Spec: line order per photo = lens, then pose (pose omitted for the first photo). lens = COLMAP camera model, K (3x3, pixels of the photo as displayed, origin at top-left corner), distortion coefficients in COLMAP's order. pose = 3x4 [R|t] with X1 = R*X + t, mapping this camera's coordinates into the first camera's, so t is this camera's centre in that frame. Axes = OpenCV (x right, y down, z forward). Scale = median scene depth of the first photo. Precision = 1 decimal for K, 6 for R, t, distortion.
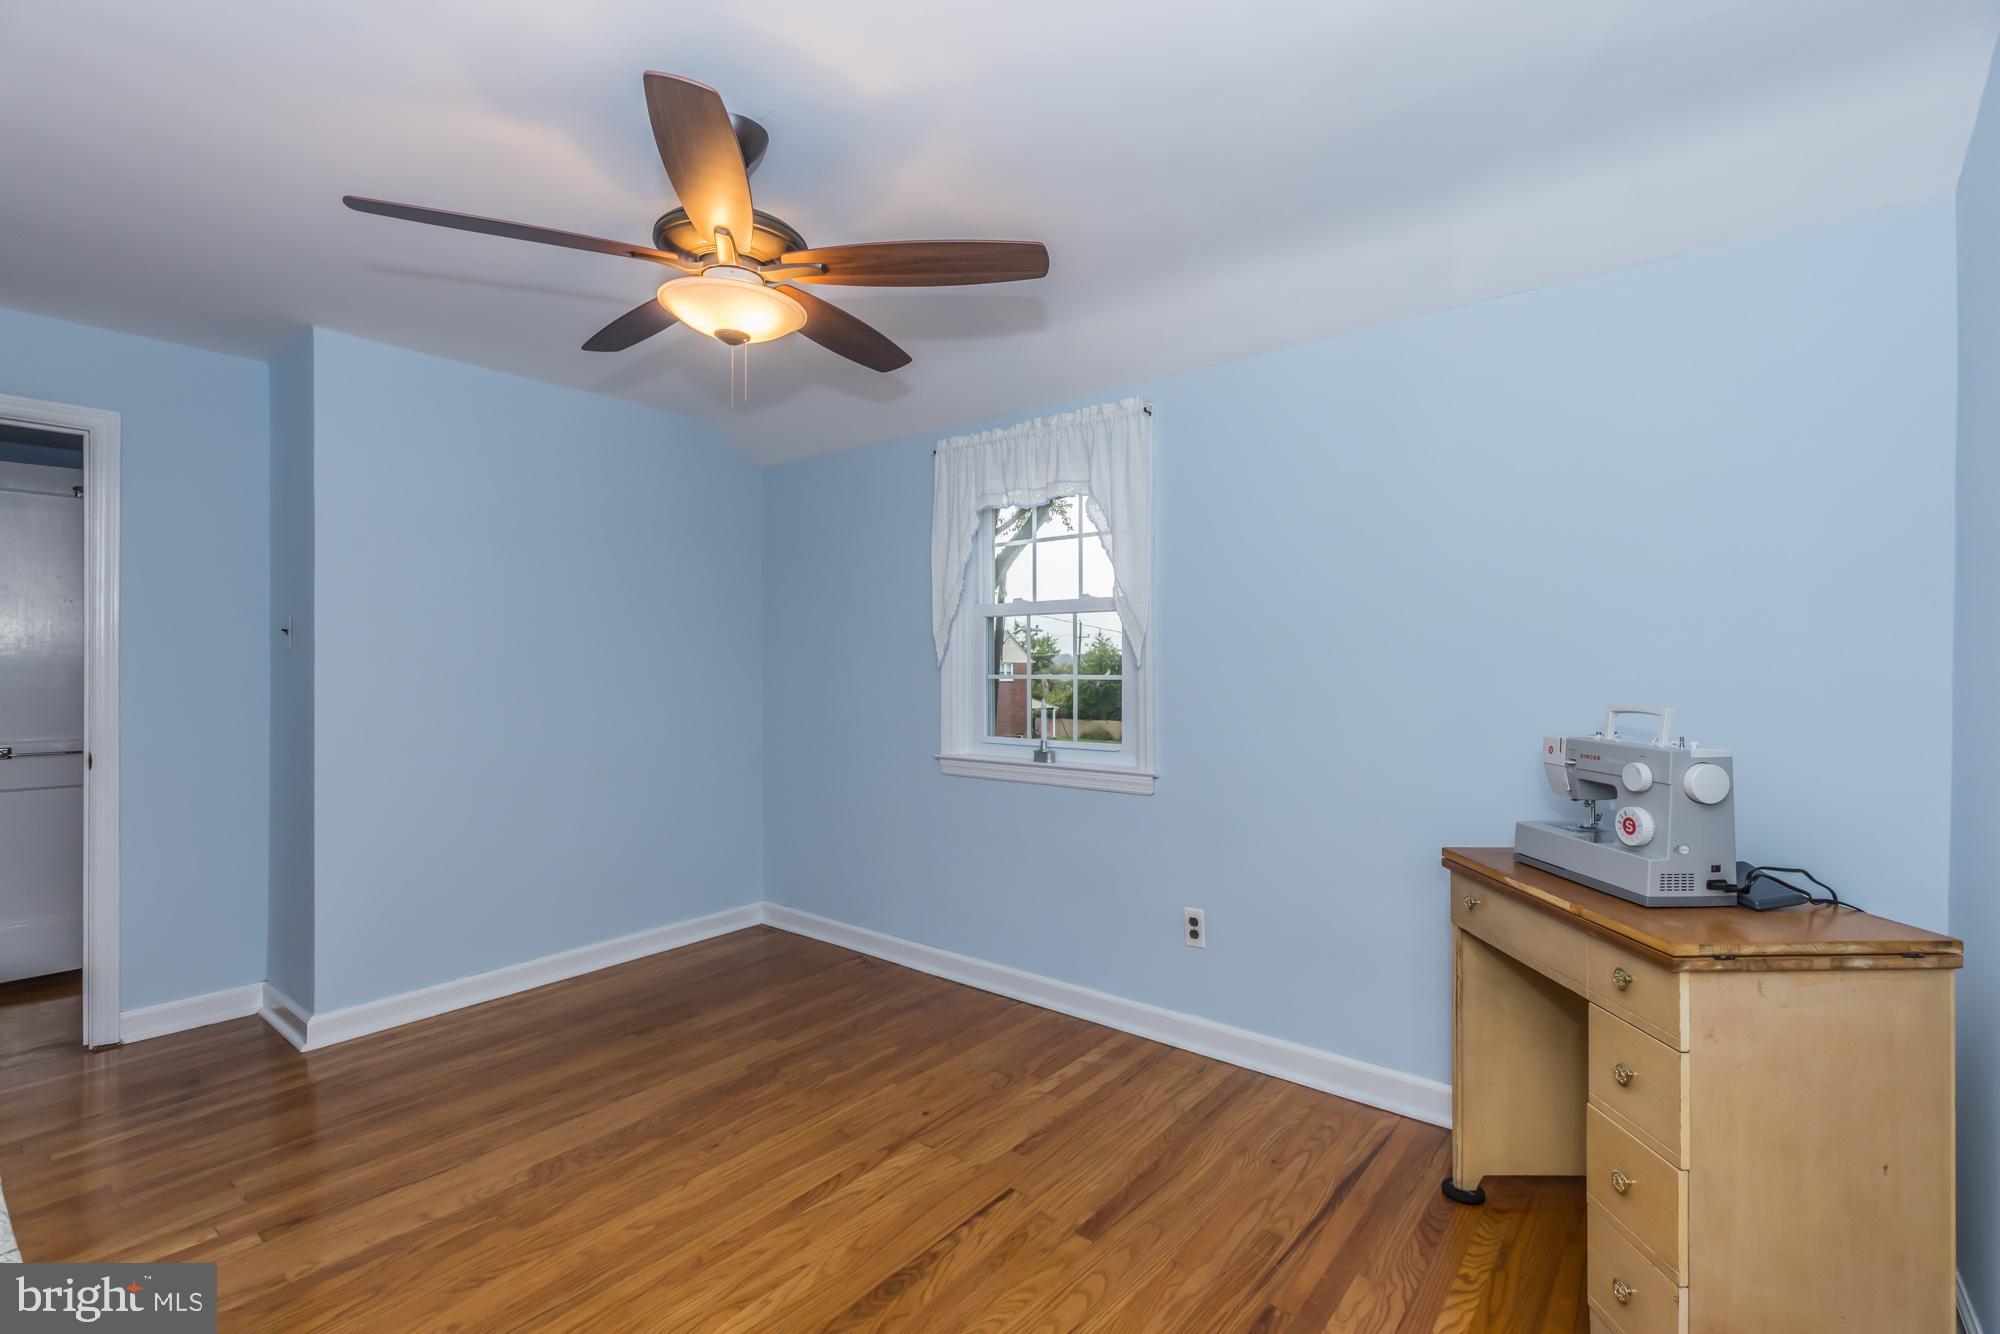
lens RADIAL K [[900.8, 0, 998.2], [0, 900.8, 665.2], [0, 0, 1]] dist [0.001956, 0.000228]
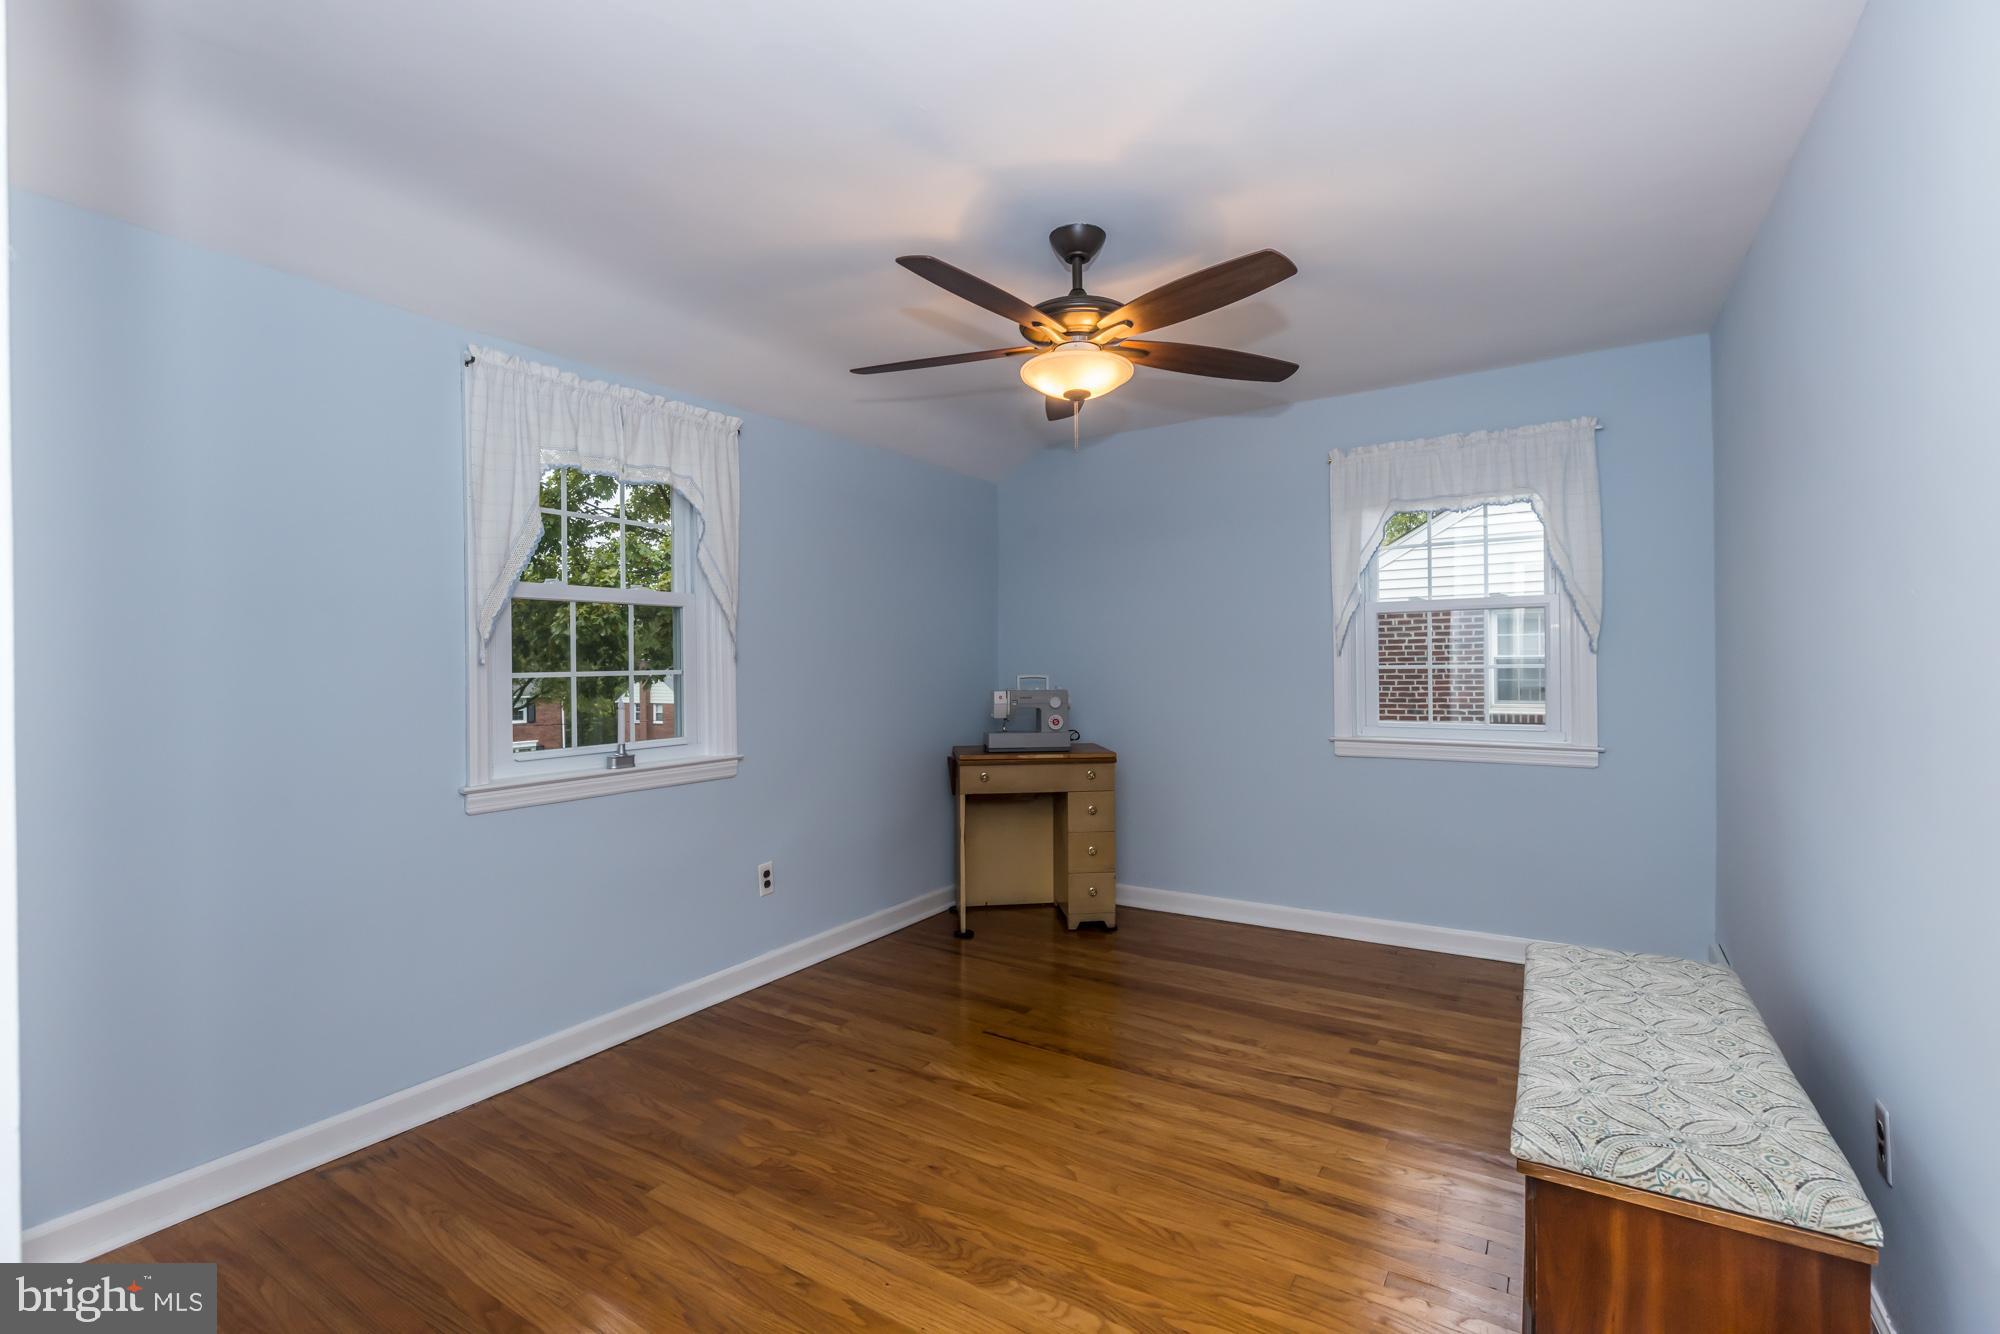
lens RADIAL K [[900.8, 0, 999.1], [0, 900.8, 663.4], [0, 0, 1]] dist [0.001956, 0.000228]
pose [[-0.122319, 0.001029, 0.992490, -1.008250], [0.011131, 0.999938, 0.000335, 0.008209], [-0.992428, 0.011088, -0.122323, 0.837363]]
